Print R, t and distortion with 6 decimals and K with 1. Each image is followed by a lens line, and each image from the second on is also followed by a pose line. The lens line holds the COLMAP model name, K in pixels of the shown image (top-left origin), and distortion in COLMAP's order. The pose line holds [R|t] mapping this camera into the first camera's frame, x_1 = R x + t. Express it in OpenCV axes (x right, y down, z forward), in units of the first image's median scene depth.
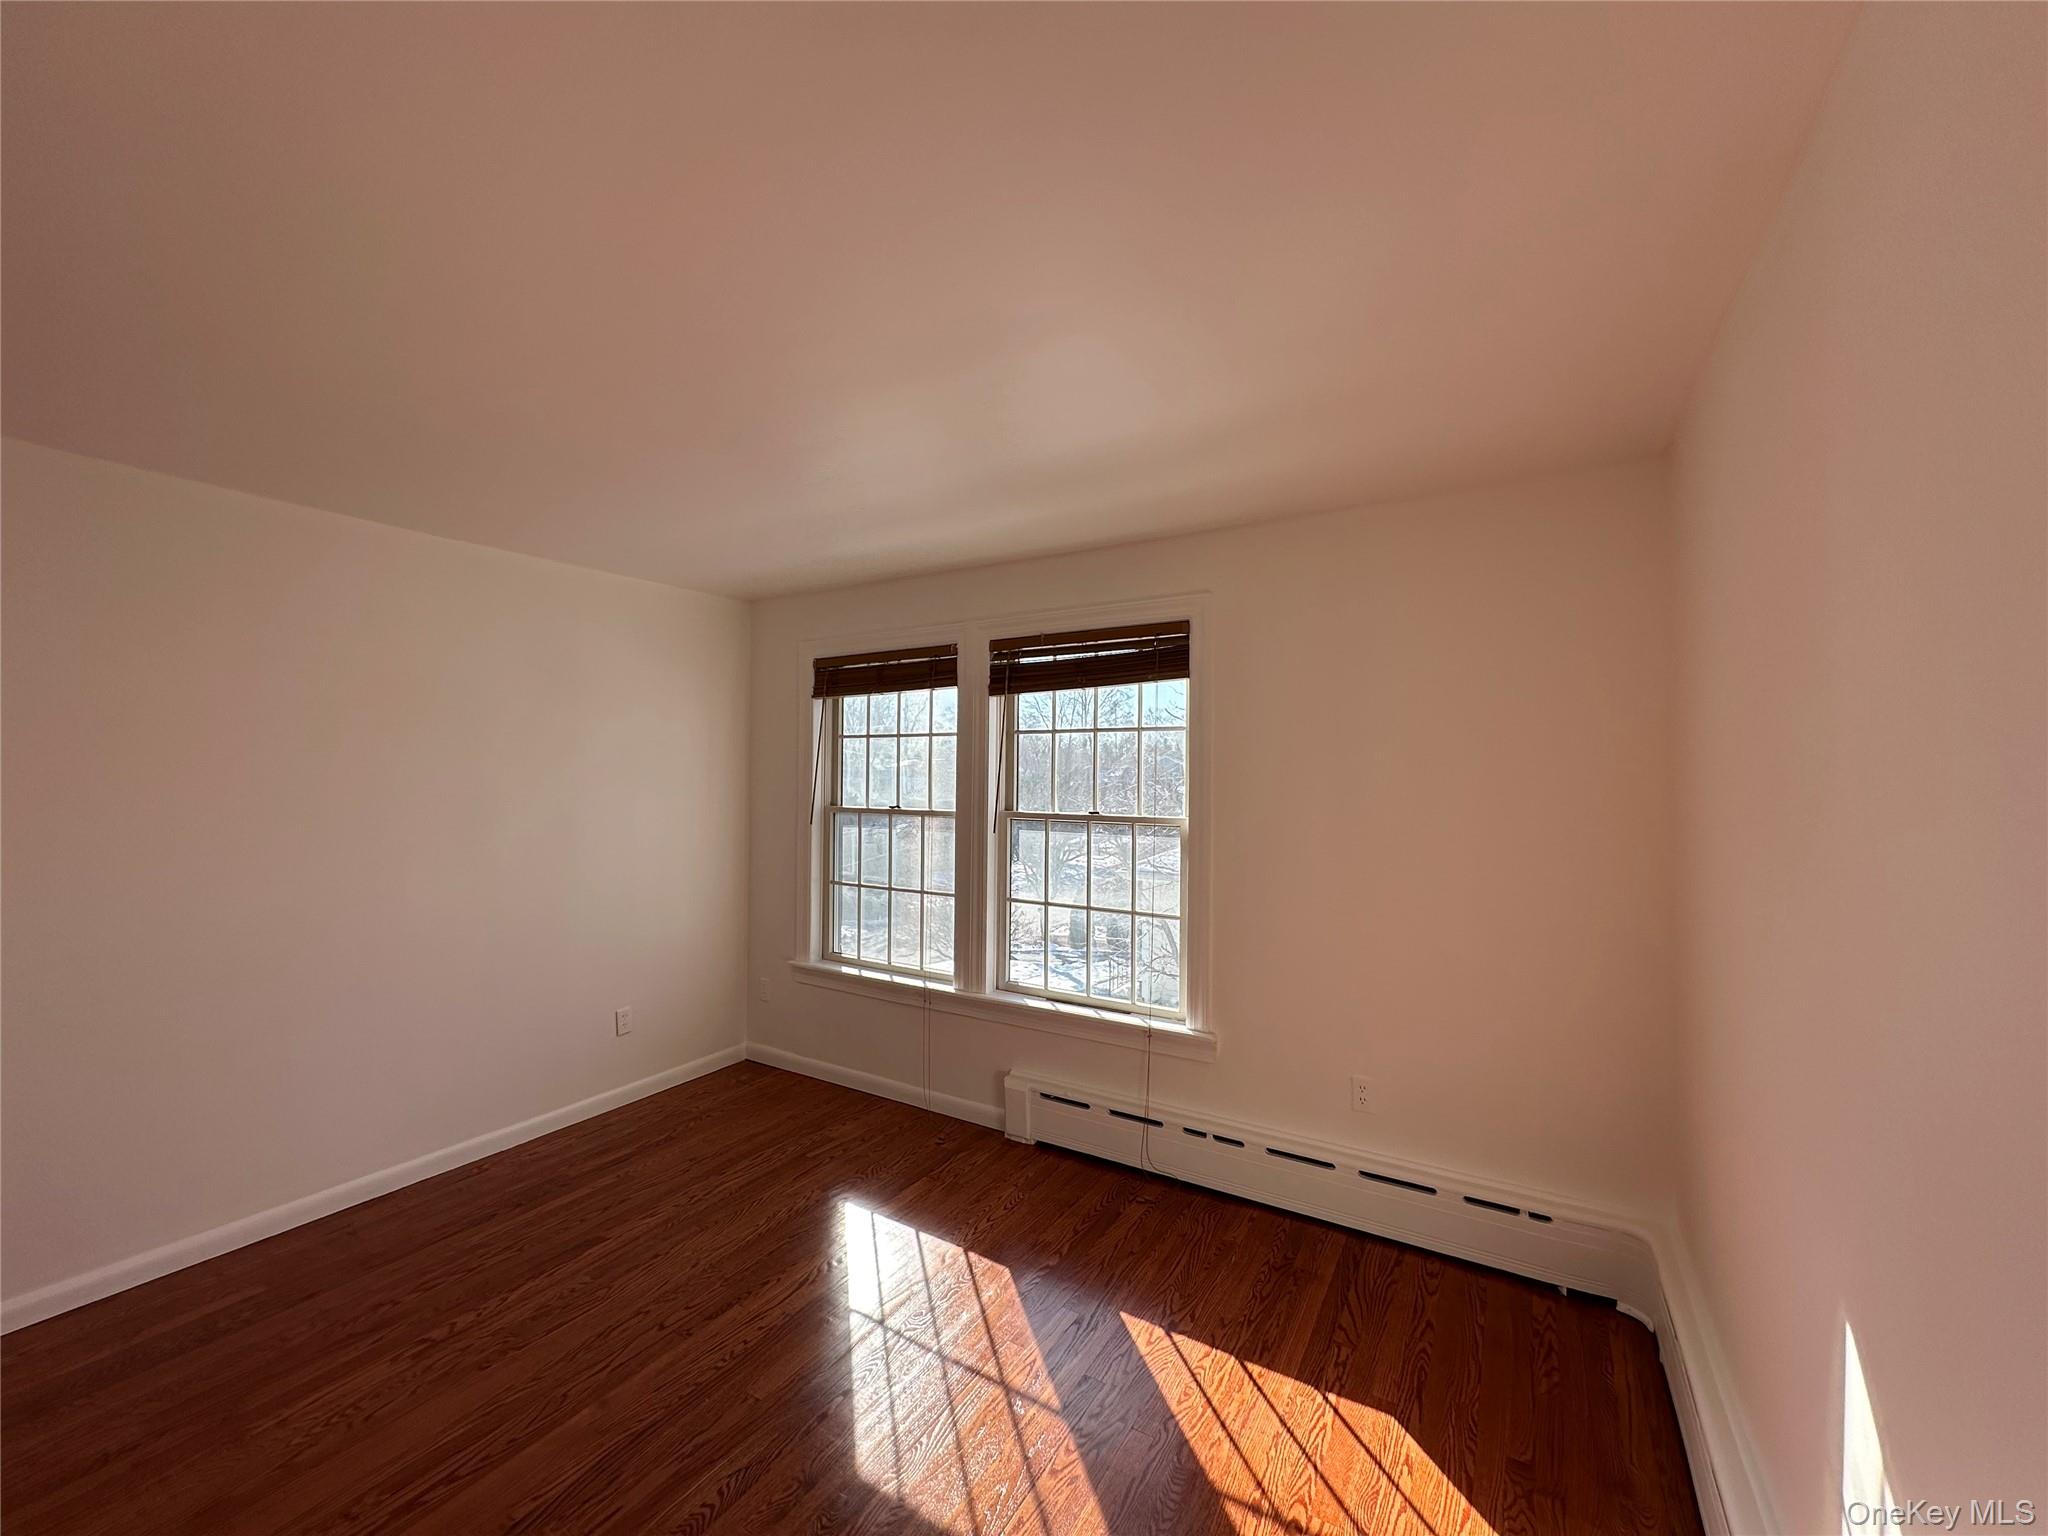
lens RADIAL K [[814.4, 0, 1022.4], [0, 814.4, 771.4], [0, 0, 1]] dist [0.001640, 0.000388]
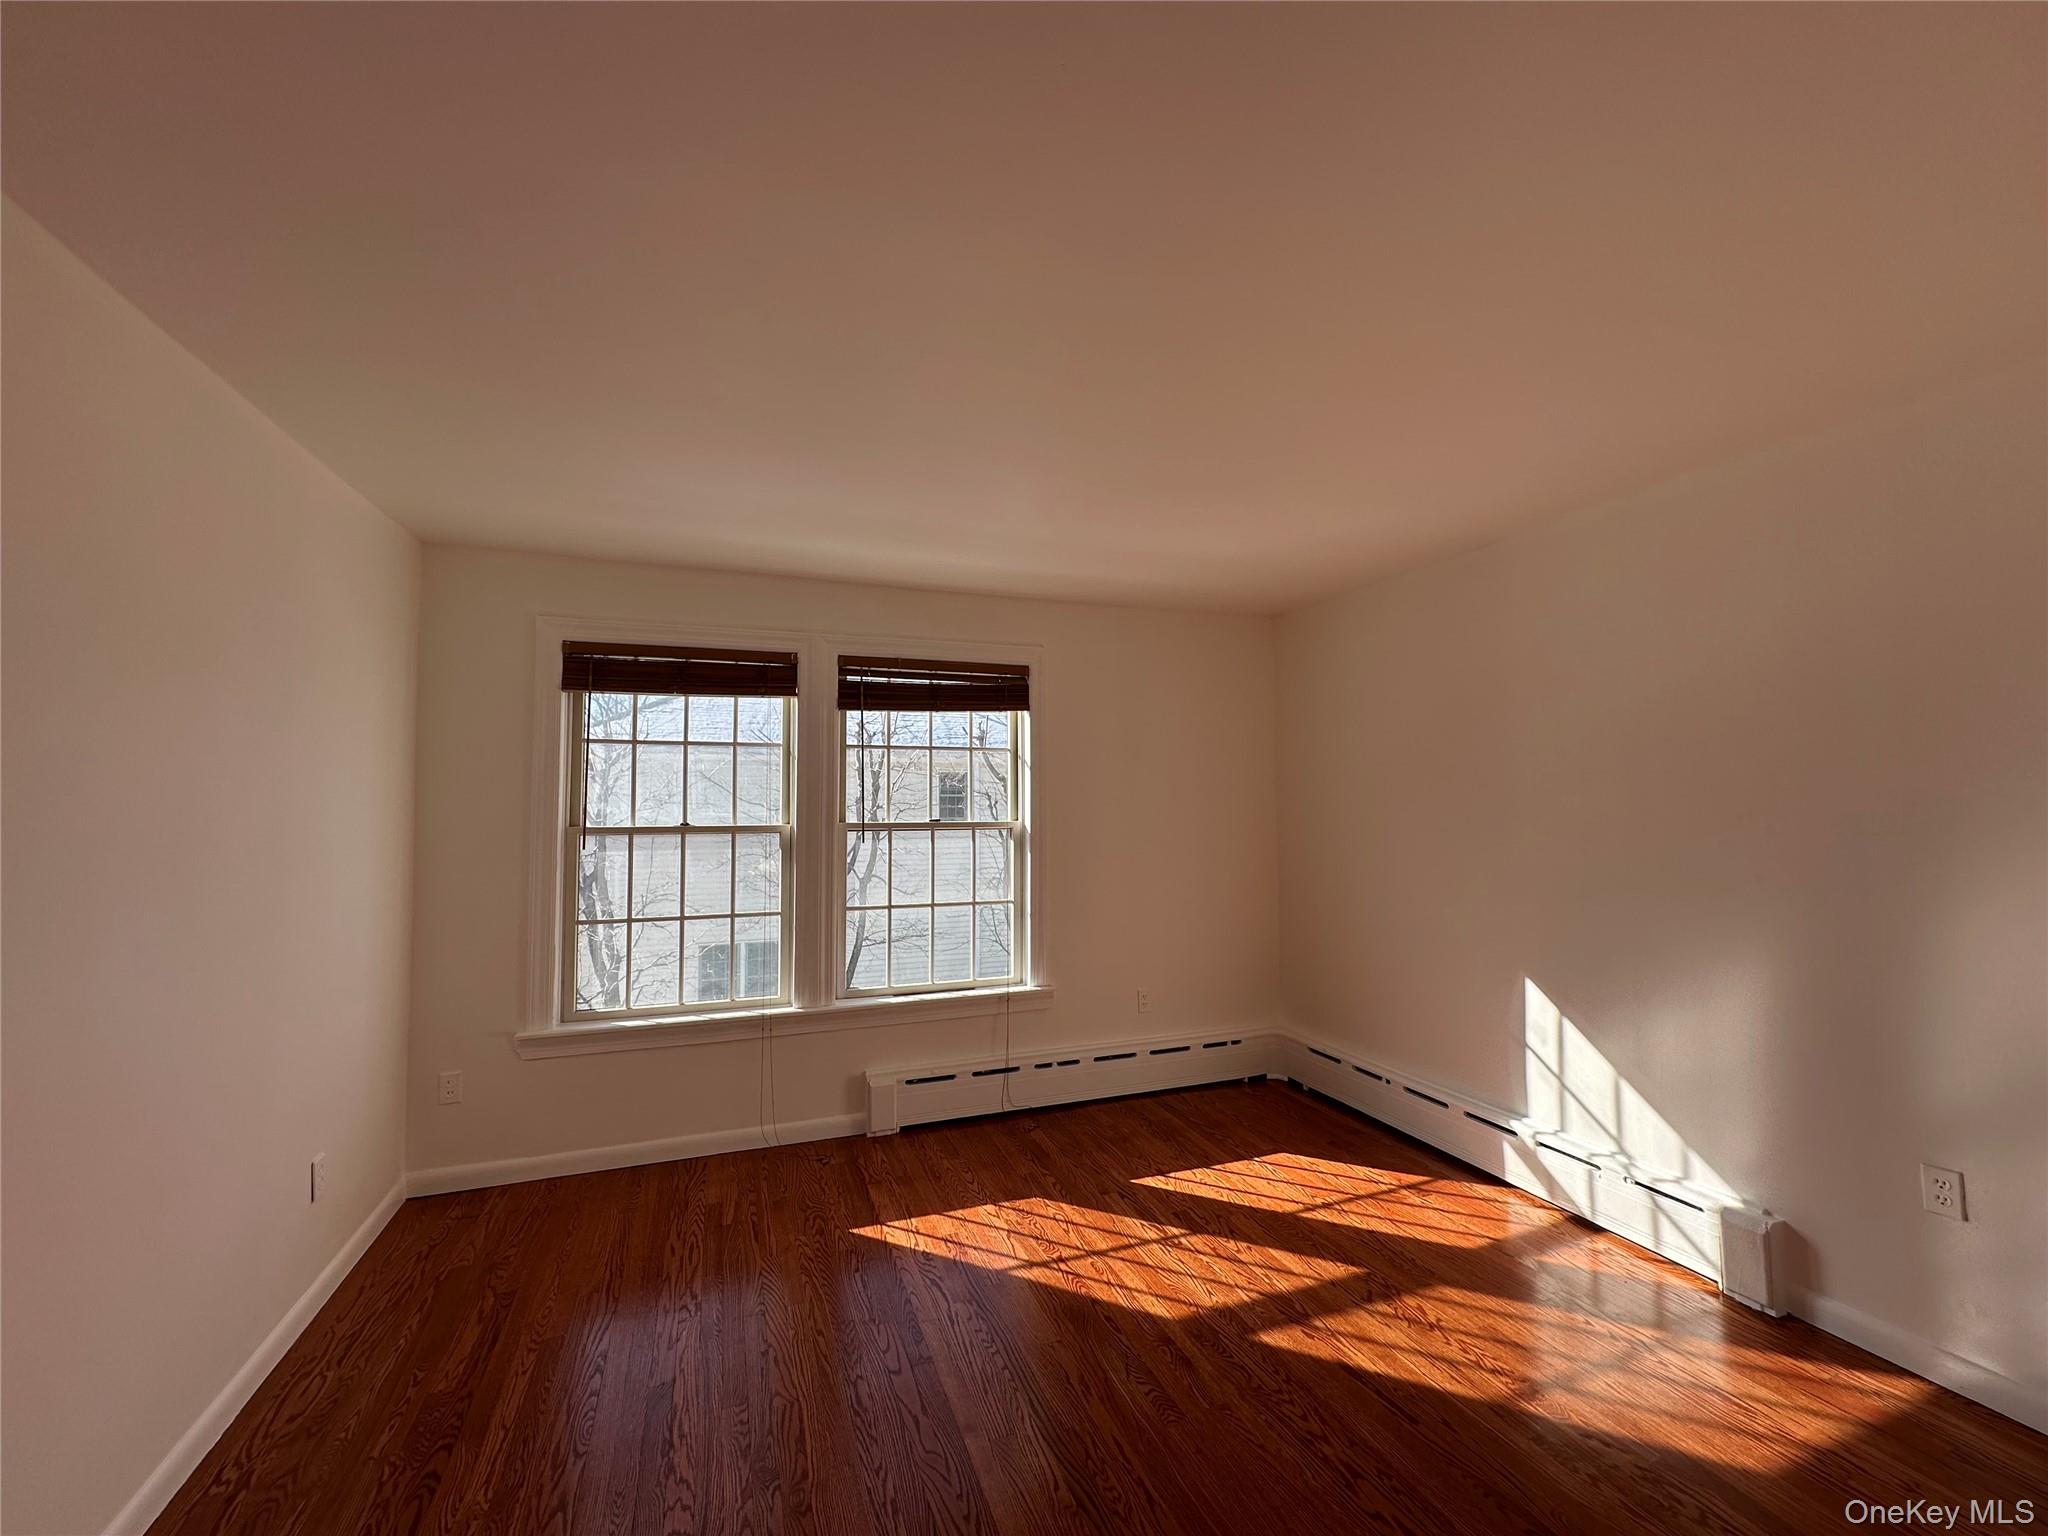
lens RADIAL K [[820.8, 0, 1023.2], [0, 820.8, 764.8], [0, 0, 1]] dist [-0.000359, 0.000806]
pose [[0.618891, 0.023187, 0.785134, -0.763784], [0.001606, 0.999525, -0.030785, 0.008861], [-0.785475, 0.020314, 0.618560, 0.198357]]
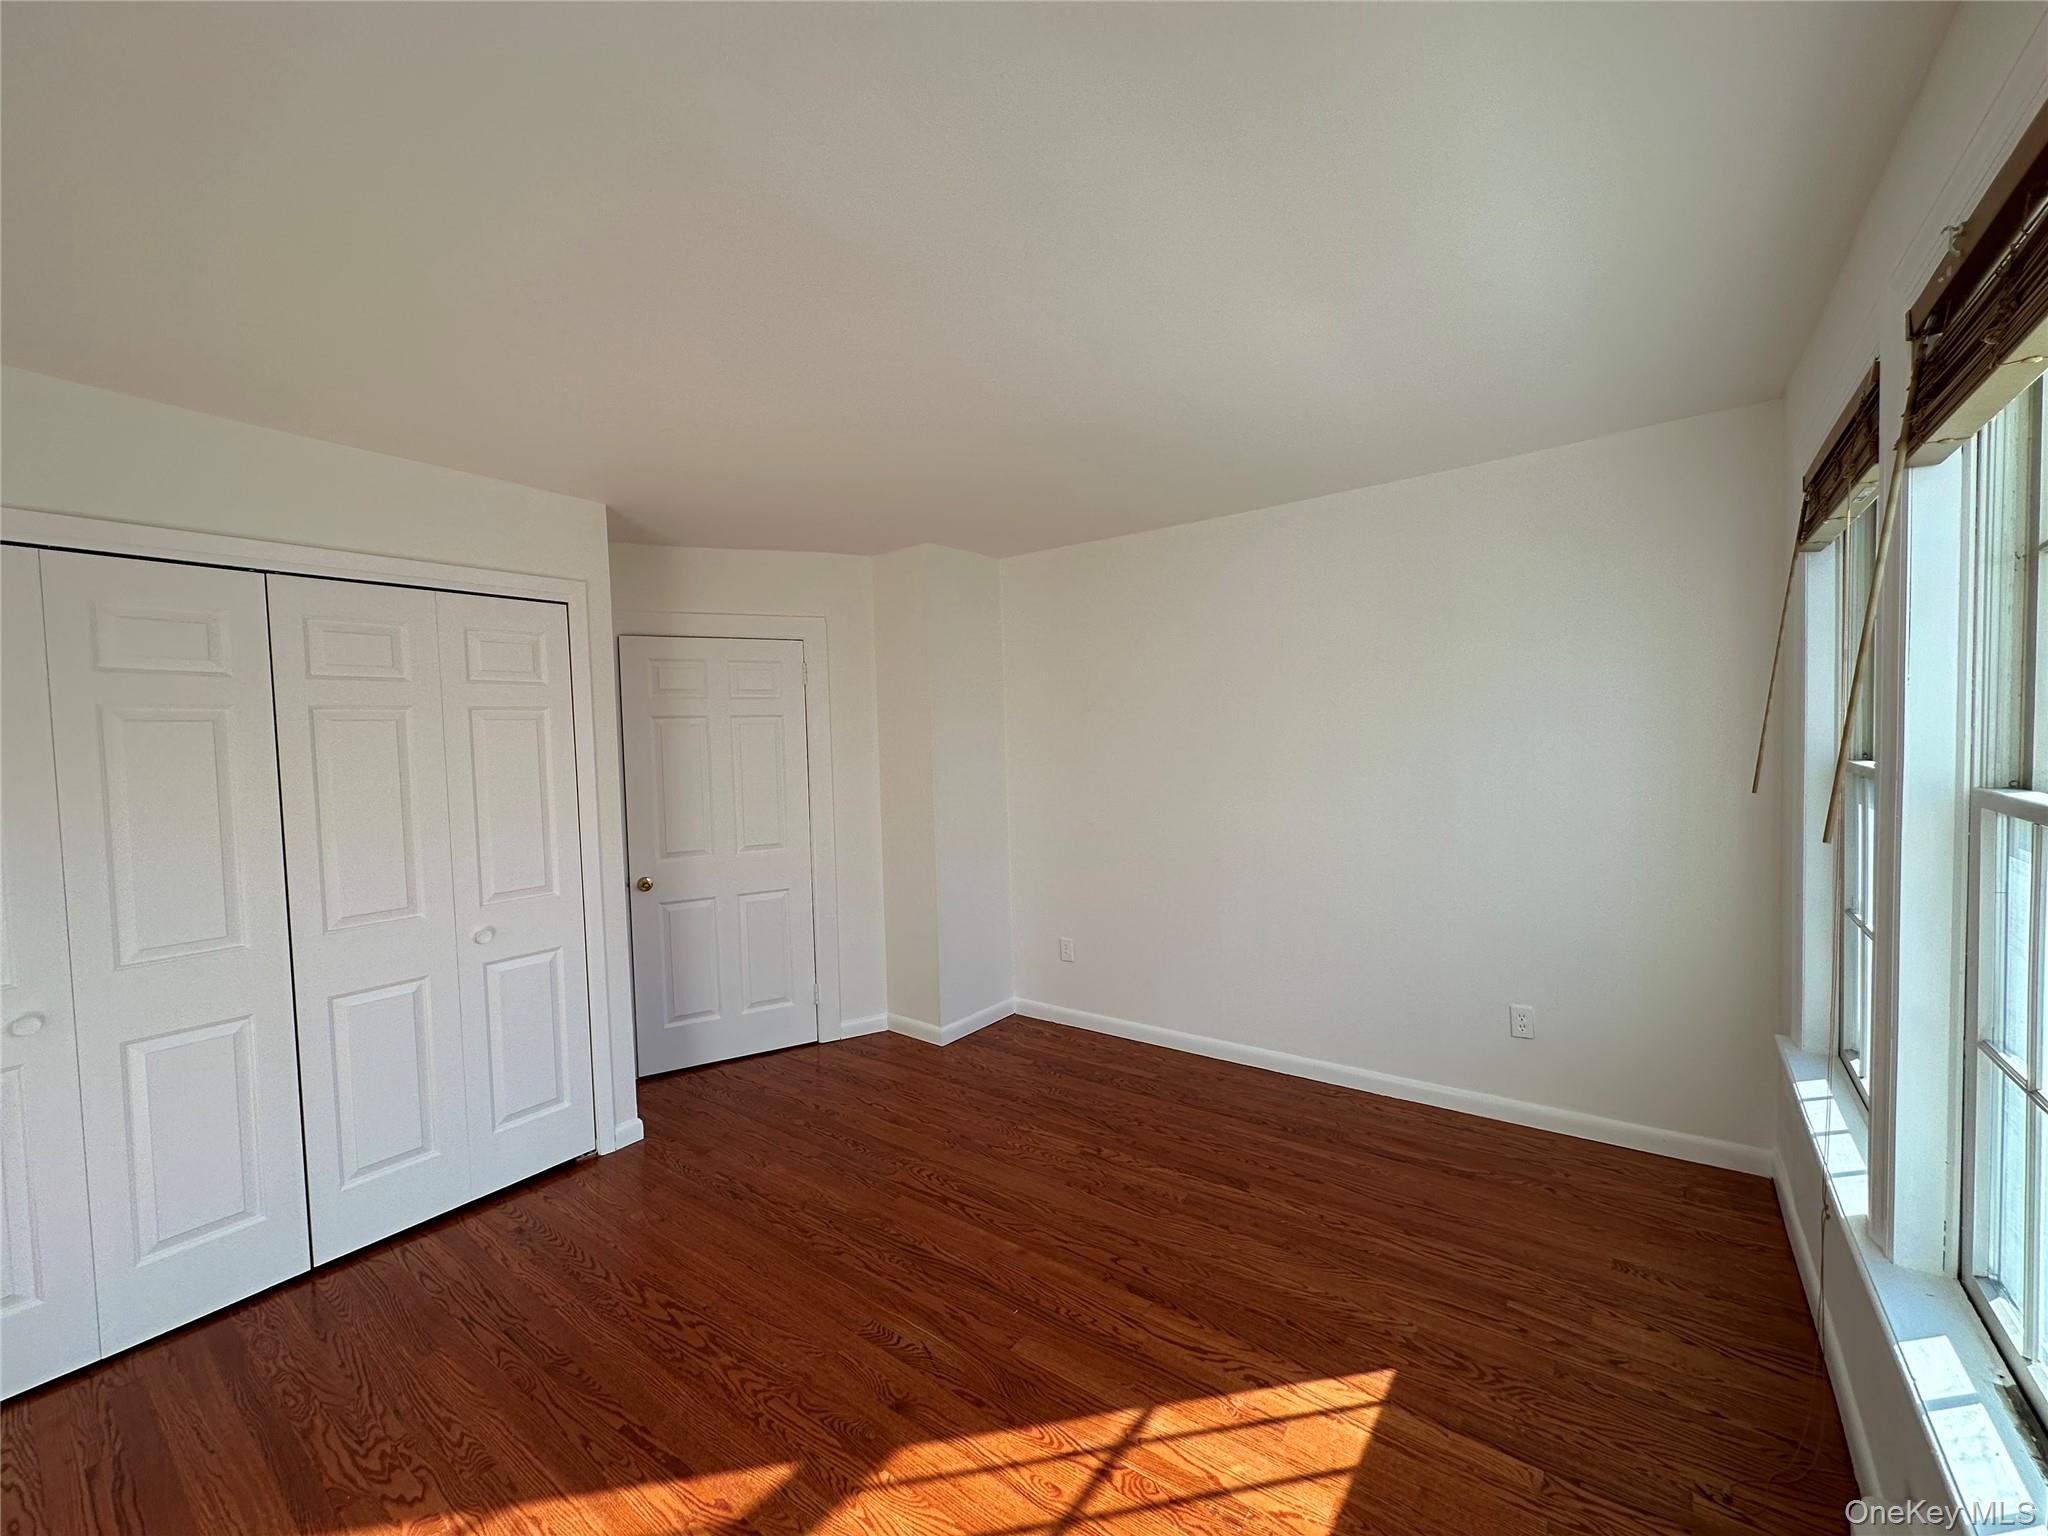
lens RADIAL K [[810.2, 0, 1020.7], [0, 810.2, 765.7], [0, 0, 1]] dist [0.001237, 0.000257]
pose [[-0.095228, 0.037549, -0.994747, 0.394357], [0.040678, 0.998600, 0.033801, 0.009658], [0.994624, -0.037246, -0.096623, 0.690961]]
